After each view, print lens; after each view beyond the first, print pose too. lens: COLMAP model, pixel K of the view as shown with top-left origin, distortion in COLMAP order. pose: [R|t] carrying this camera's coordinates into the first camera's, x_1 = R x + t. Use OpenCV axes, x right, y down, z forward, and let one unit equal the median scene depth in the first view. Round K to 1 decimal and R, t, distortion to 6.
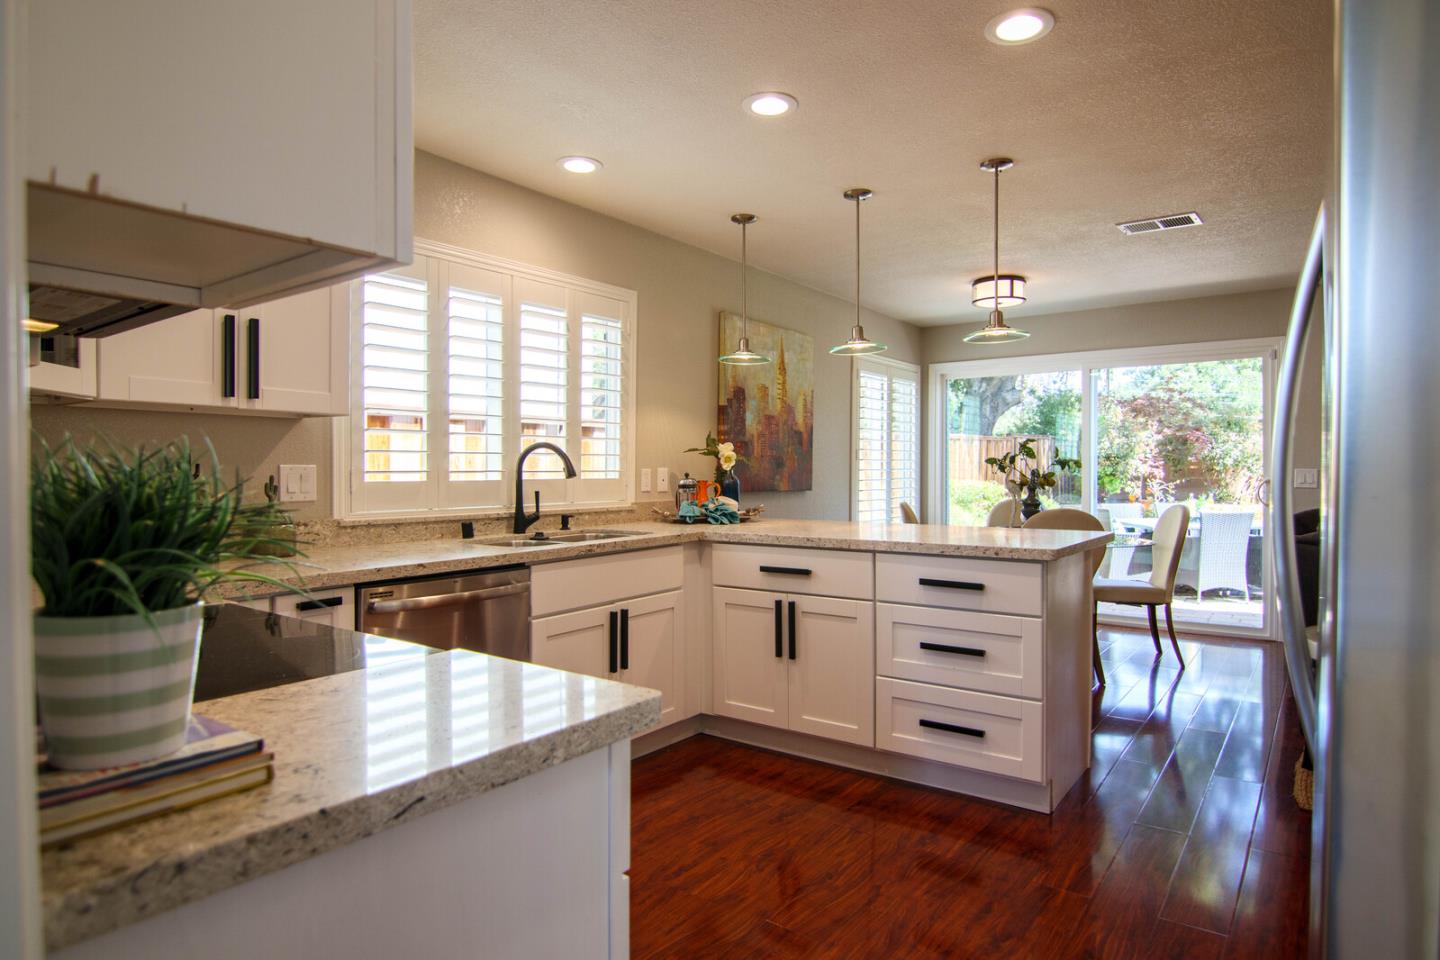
lens RADIAL K [[835.4, 0, 715.2], [0, 835.4, 475.9], [0, 0, 1]] dist [0.002059, -0.025753]
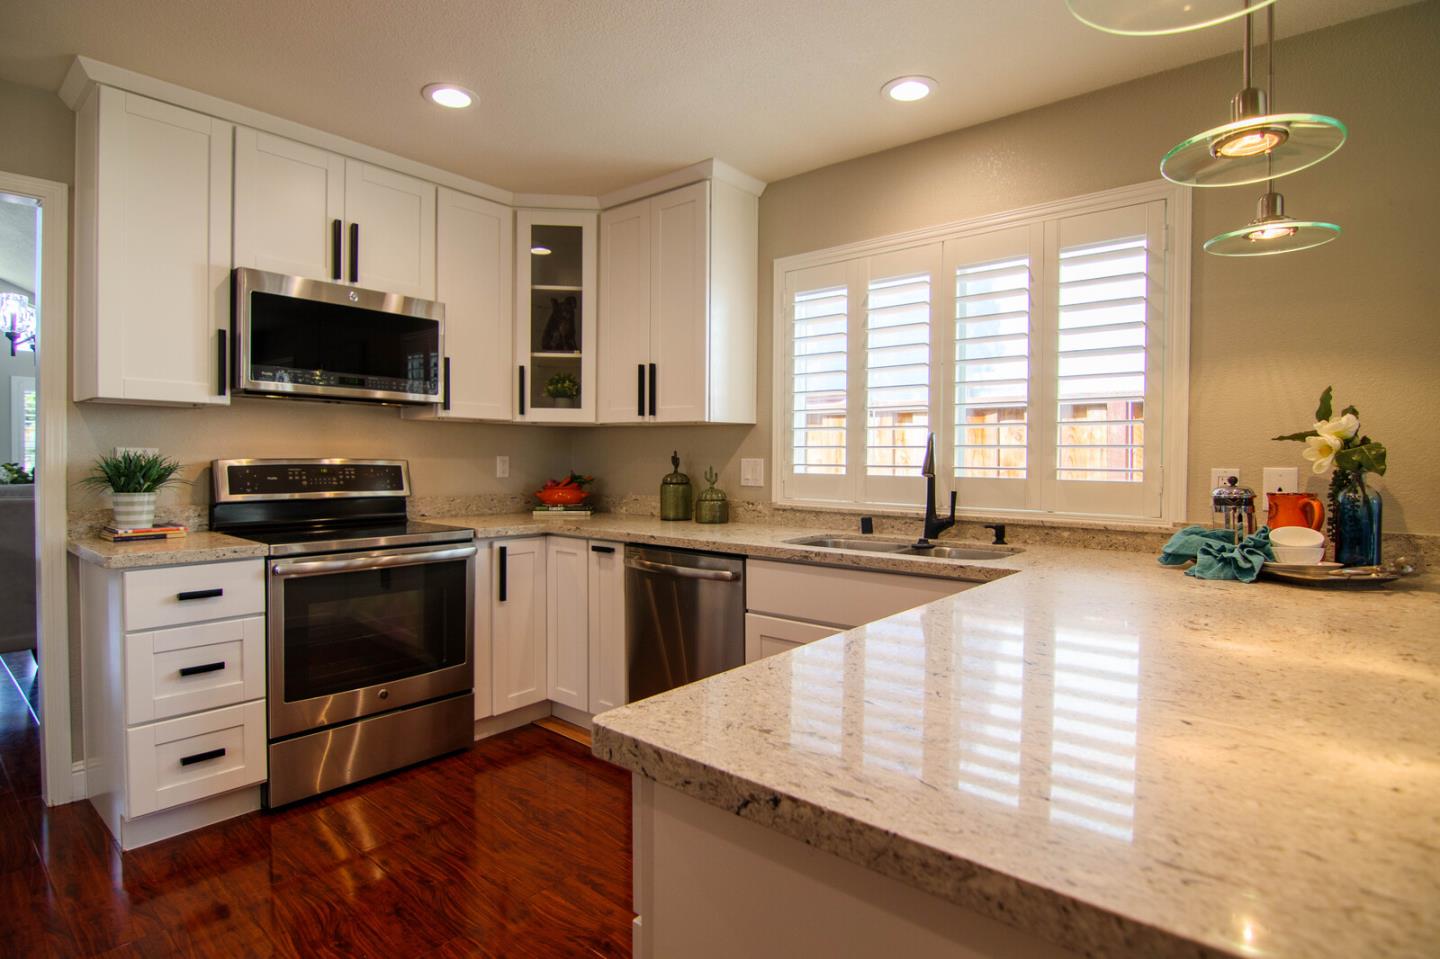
lens RADIAL K [[732.2, 0, 721.3], [0, 732.2, 472.8], [0, 0, 1]] dist [-0.000428, -0.015815]
pose [[-0.063045, 0.021867, -0.997771, 0.387254], [-0.017531, 0.999581, 0.023015, -0.009602], [0.997857, 0.018943, -0.062635, 0.596066]]
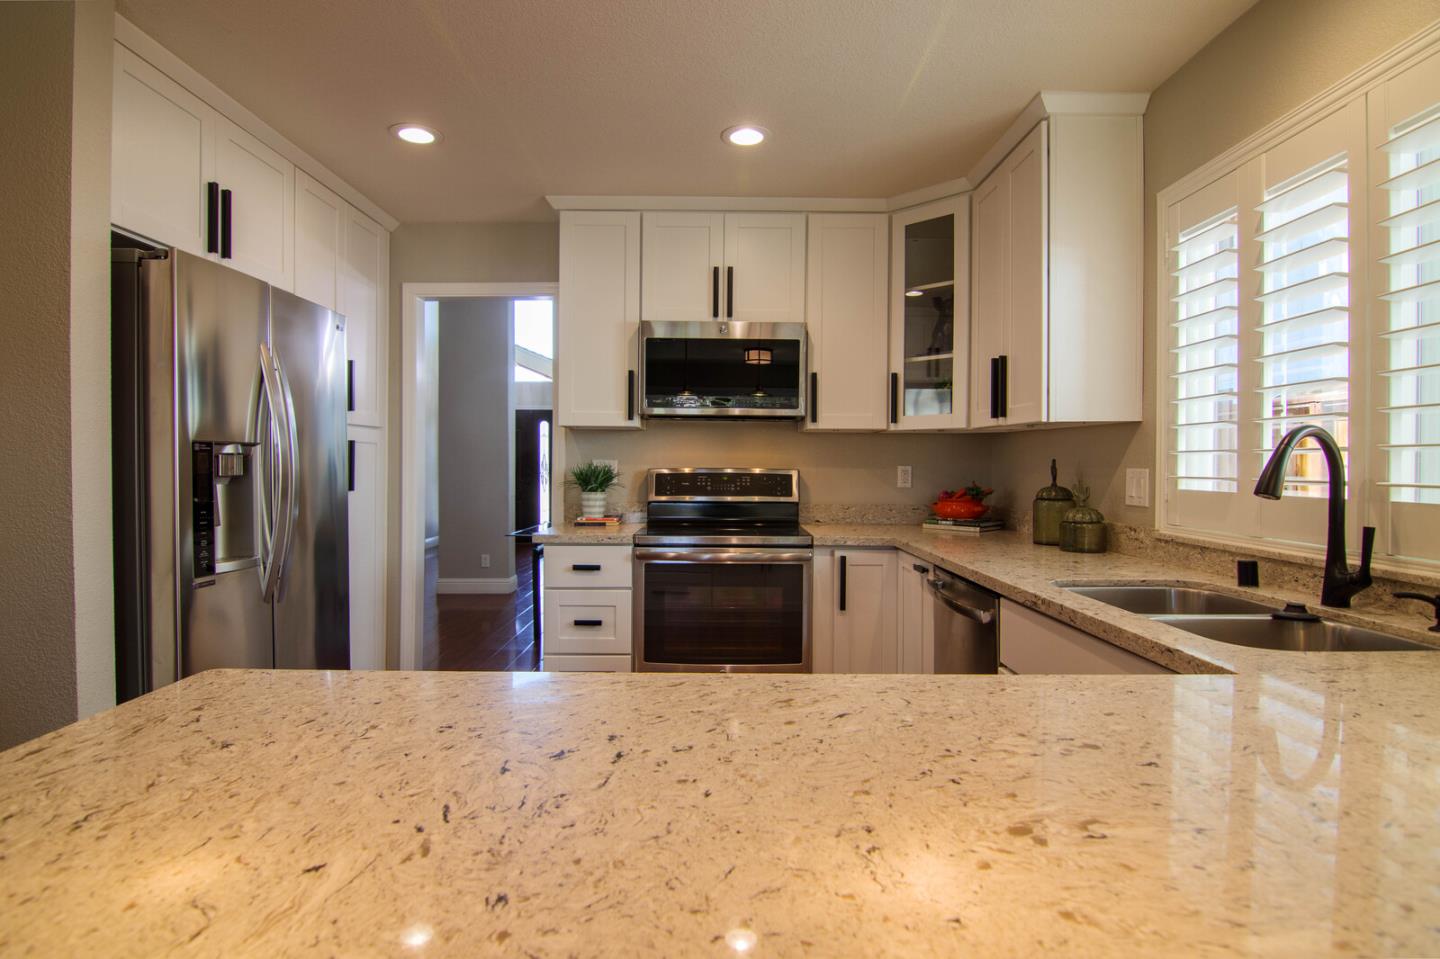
lens RADIAL K [[732.2, 0, 721.3], [0, 732.2, 472.8], [0, 0, 1]] dist [-0.000428, -0.015815]
pose [[-0.798807, 0.003915, -0.601574, 0.235966], [-0.011067, 0.999714, 0.021202, -0.012358], [0.601485, 0.023594, -0.798536, 0.809648]]
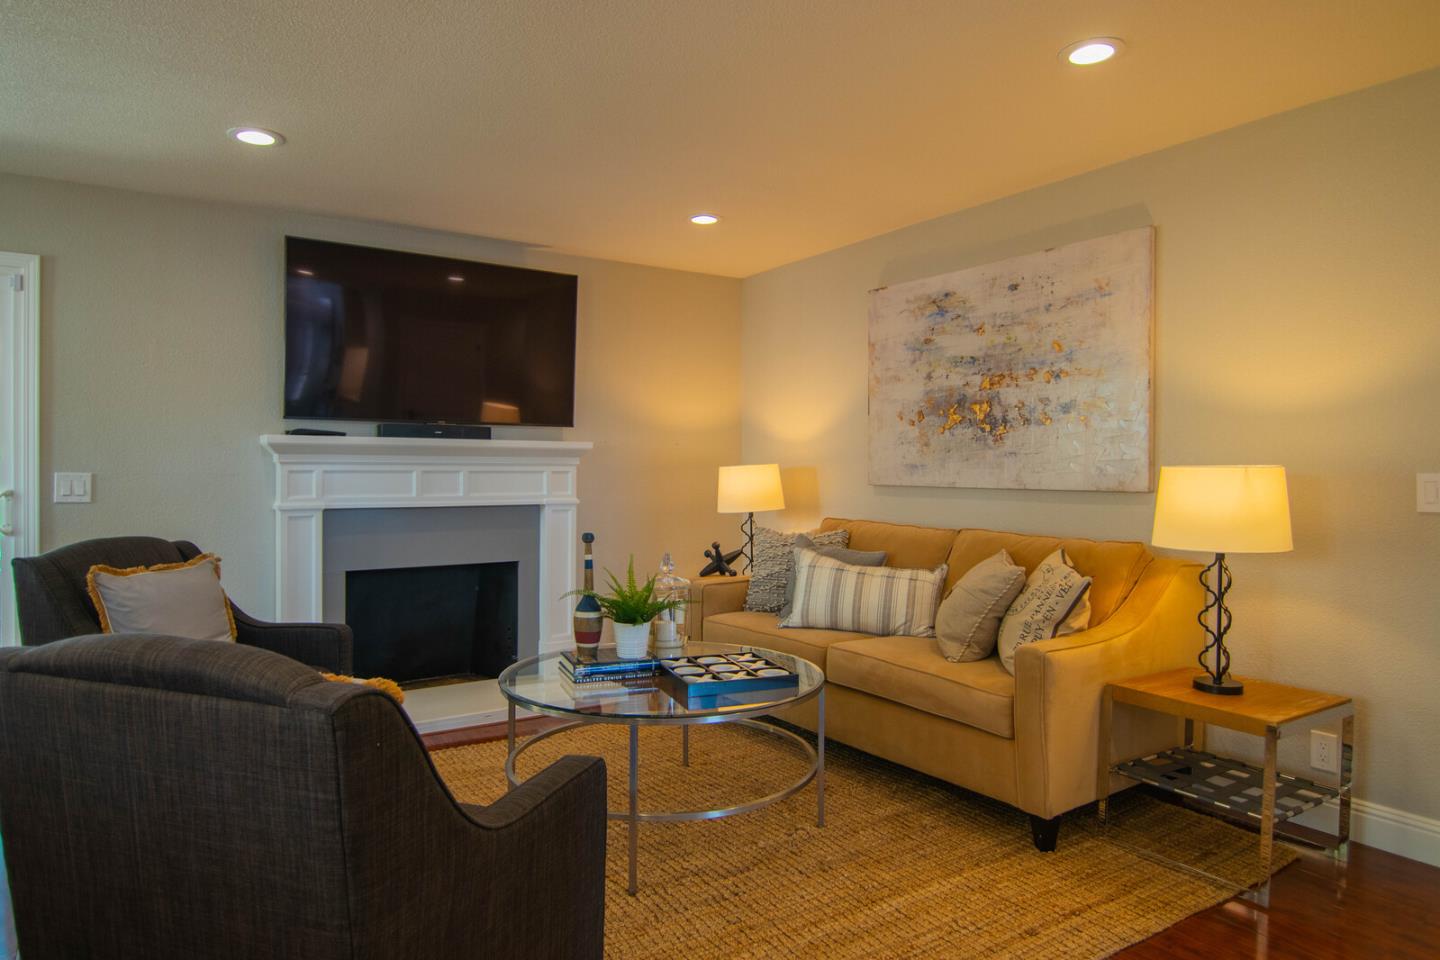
lens RADIAL K [[883.0, 0, 720.0], [0, 883.0, 480.0], [0, 0, 1]] dist [-0.006282, -0.002941]
pose [[0.326858, -0.006462, 0.945051, 0.272436], [0.004395, 0.999976, 0.005317, -0.005030], [-0.945063, 0.002416, 0.326878, 0.357818]]
